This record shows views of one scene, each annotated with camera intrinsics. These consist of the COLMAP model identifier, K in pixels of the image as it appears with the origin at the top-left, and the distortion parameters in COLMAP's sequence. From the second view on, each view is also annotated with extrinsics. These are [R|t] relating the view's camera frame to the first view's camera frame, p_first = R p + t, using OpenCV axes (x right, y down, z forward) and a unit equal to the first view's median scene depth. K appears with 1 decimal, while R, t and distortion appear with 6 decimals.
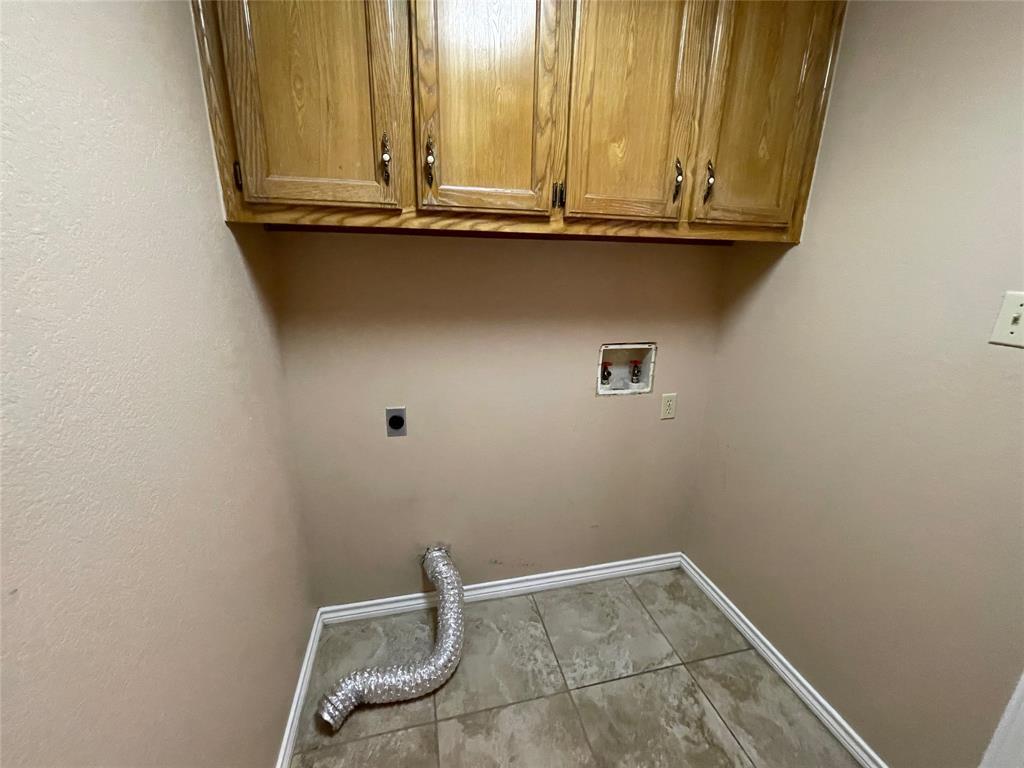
lens RADIAL K [[413.9, 0, 509.5], [0, 413.9, 384.0], [0, 0, 1]] dist [0.001002, -0.000965]
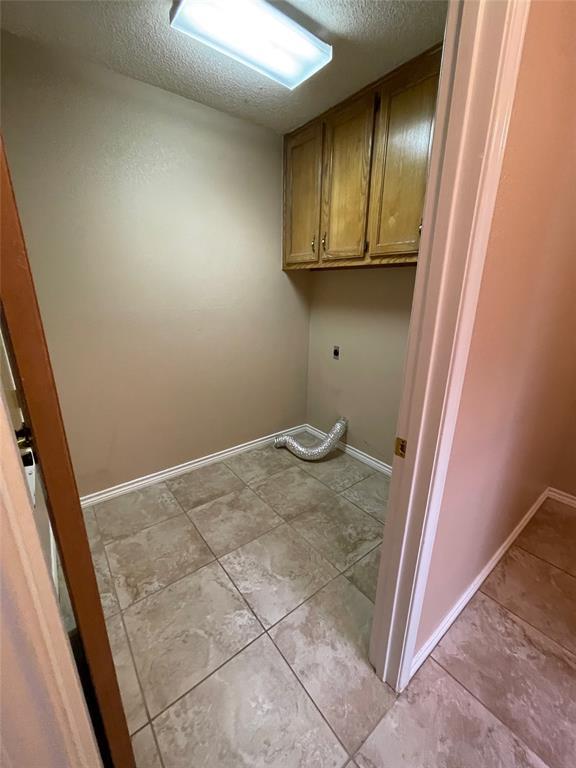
lens RADIAL K [[310.5, 0, 288.4], [0, 310.5, 381.0], [0, 0, 1]] dist [0.001002, -0.000965]
pose [[0.420084, 0.249280, -0.872576, 1.452002], [-0.248503, 0.956378, 0.153584, 0.057653], [0.872798, 0.152319, 0.463705, 0.010468]]
